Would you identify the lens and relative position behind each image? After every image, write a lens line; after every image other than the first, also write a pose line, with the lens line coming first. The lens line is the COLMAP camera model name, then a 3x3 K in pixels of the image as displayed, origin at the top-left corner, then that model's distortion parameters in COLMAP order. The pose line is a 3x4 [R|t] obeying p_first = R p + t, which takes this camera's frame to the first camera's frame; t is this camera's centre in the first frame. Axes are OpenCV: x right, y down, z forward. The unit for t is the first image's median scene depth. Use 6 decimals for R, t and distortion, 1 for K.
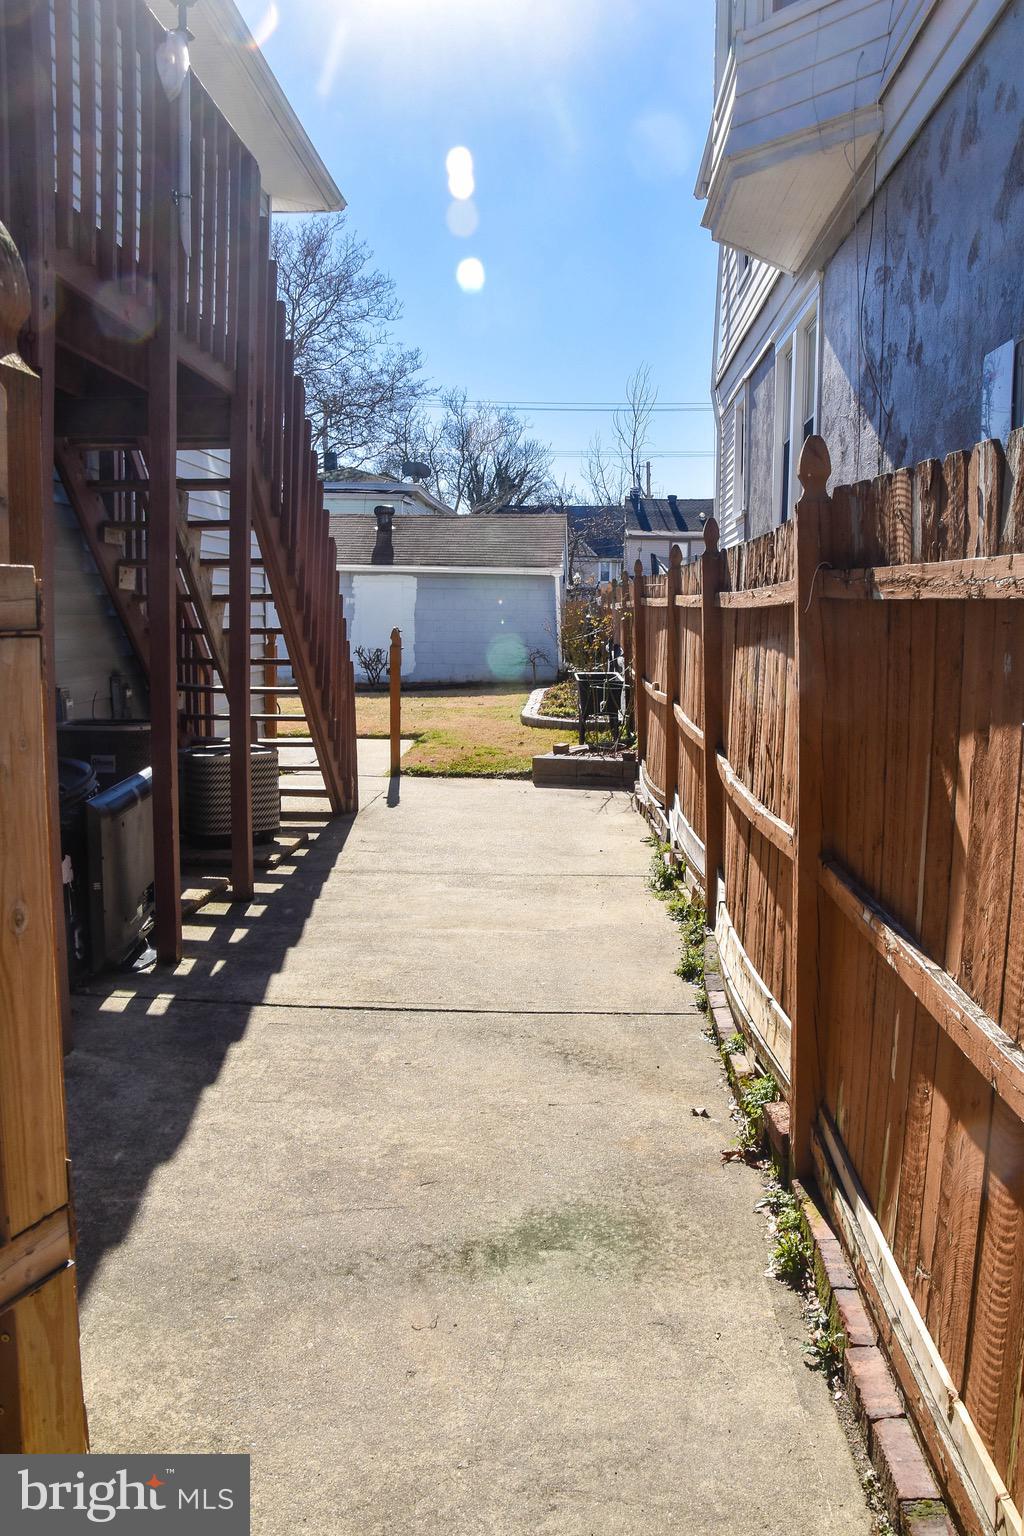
lens RADIAL K [[1187.6, 0, 512.0], [0, 1187.6, 768.0], [0, 0, 1]] dist [-0.168018, 0.148004]
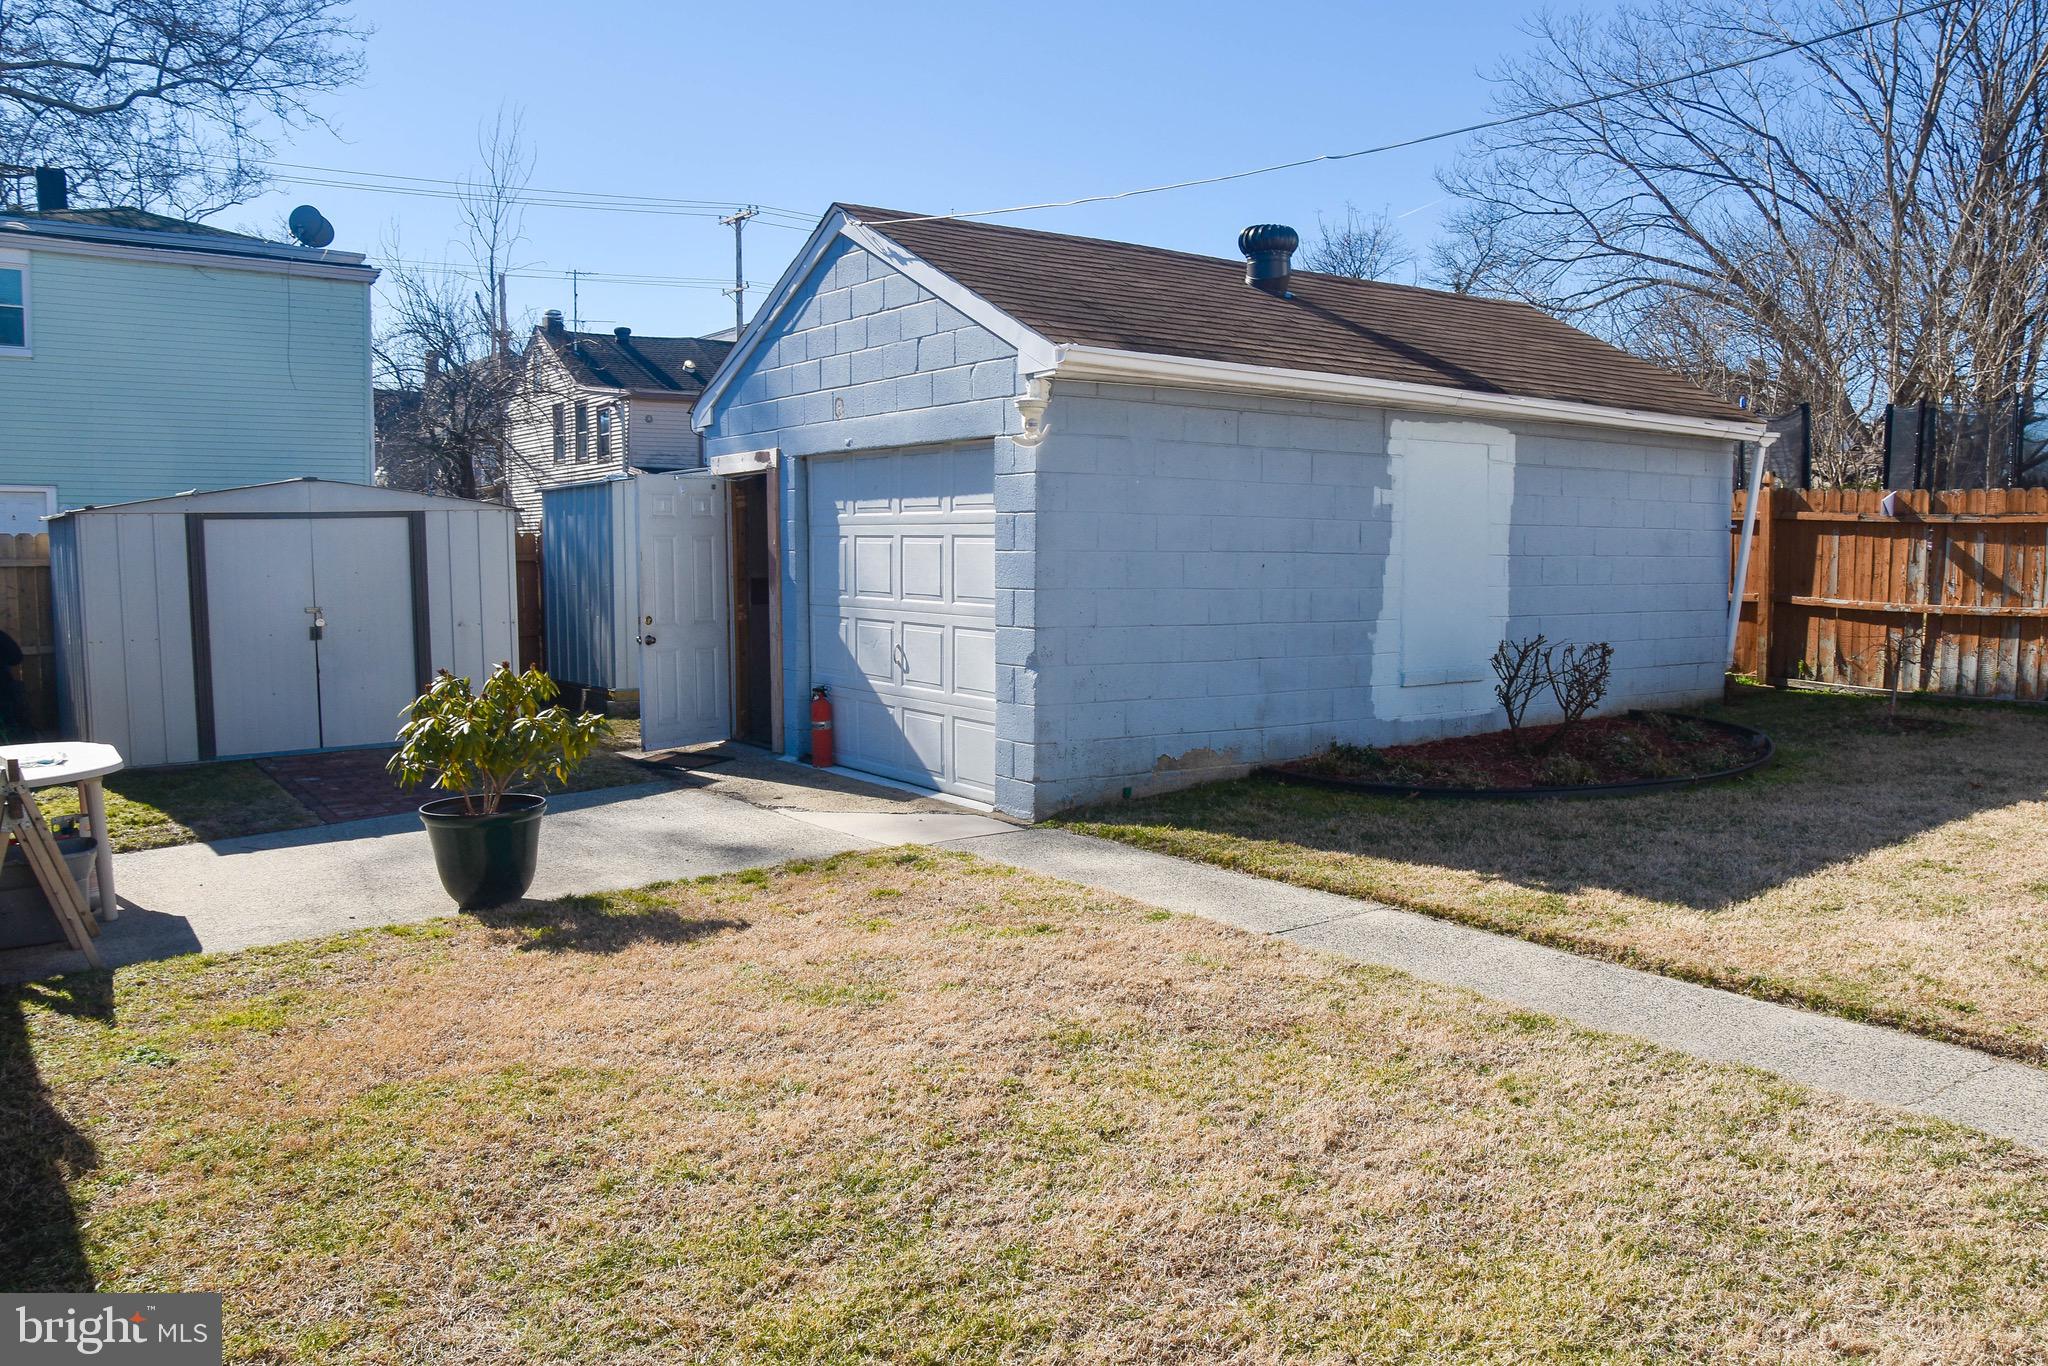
lens RADIAL K [[1583.5, 0, 1024.0], [0, 1583.5, 683.0], [0, 0, 1]] dist [-0.168018, 0.148004]
pose [[0.762347, -0.061859, 0.644205, -0.470119], [0.085569, 0.996317, -0.005592, -0.091620], [-0.641486, 0.059387, 0.764833, 0.701838]]
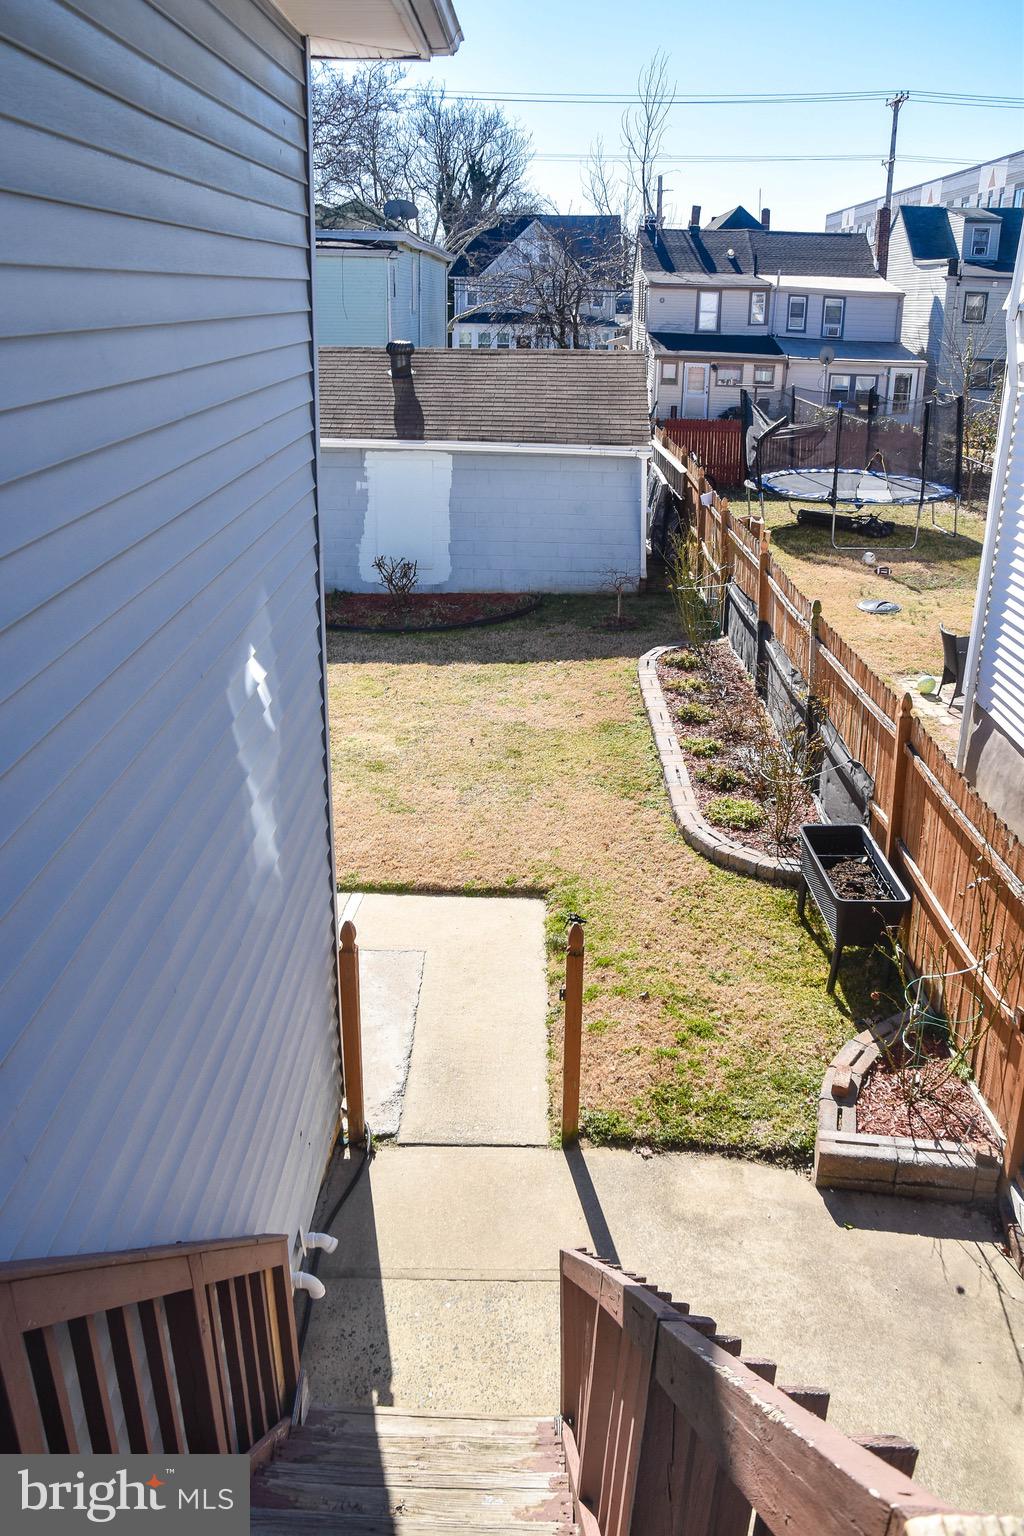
lens RADIAL K [[1187.6, 0, 512.0], [0, 1187.6, 768.0], [0, 0, 1]] dist [-0.168018, 0.148004]
pose [[0.999264, -0.012876, 0.036132, -0.068327], [0.003151, 0.966341, 0.257244, -0.151624], [-0.038228, -0.256941, 0.965671, 0.227815]]
